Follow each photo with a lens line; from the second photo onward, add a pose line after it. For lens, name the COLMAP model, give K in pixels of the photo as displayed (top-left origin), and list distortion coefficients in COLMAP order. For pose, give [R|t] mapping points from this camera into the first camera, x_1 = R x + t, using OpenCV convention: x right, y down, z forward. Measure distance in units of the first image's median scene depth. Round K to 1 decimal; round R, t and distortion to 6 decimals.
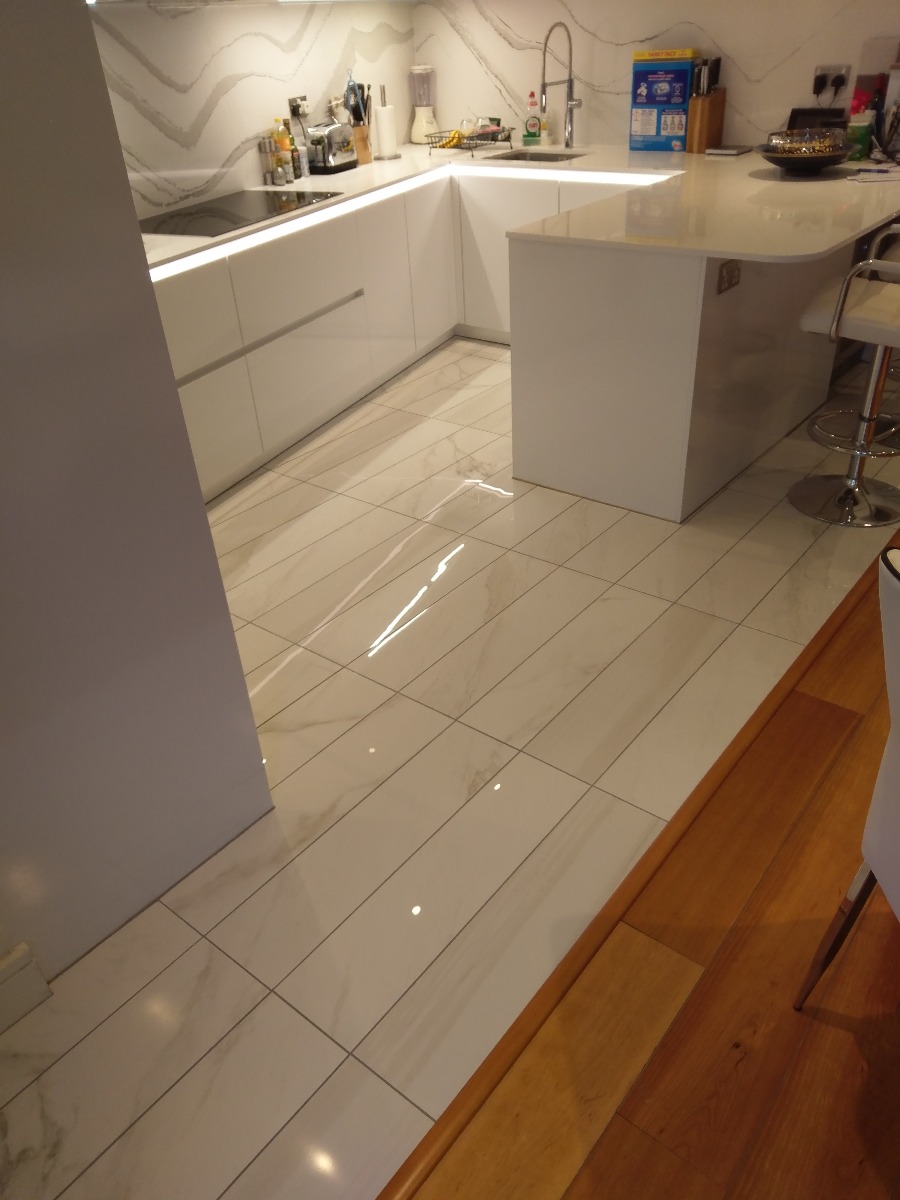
lens RADIAL K [[896.3, 0, 452.6], [0, 896.3, 599.6], [0, 0, 1]] dist [0.007657, -0.027559]
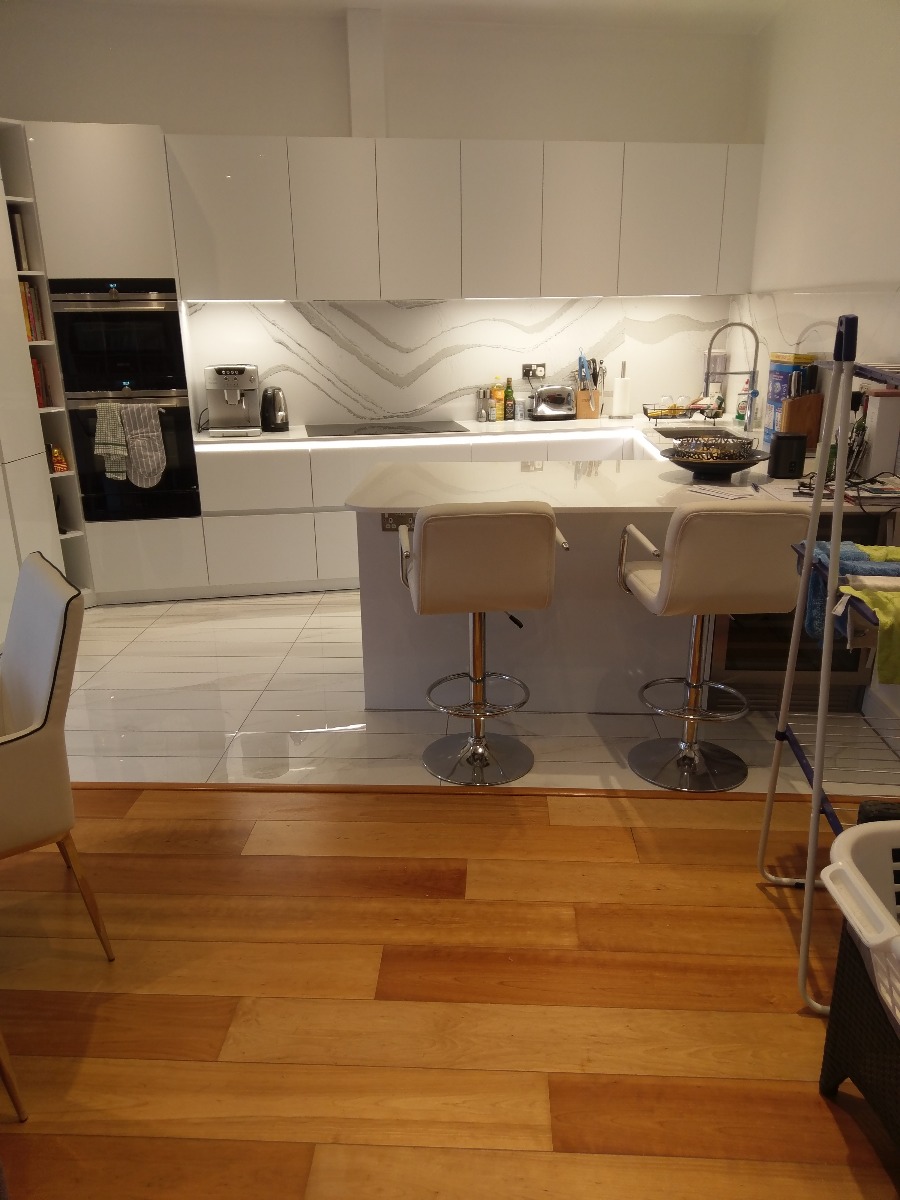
lens RADIAL K [[896.3, 0, 452.6], [0, 896.3, 623.5], [0, 0, 1]] dist [0.007657, -0.027559]
pose [[0.572734, 0.306845, -0.760146, 0.881221], [-0.456504, 0.889592, 0.015144, -0.191640], [0.680867, 0.338337, 0.649576, 0.199567]]
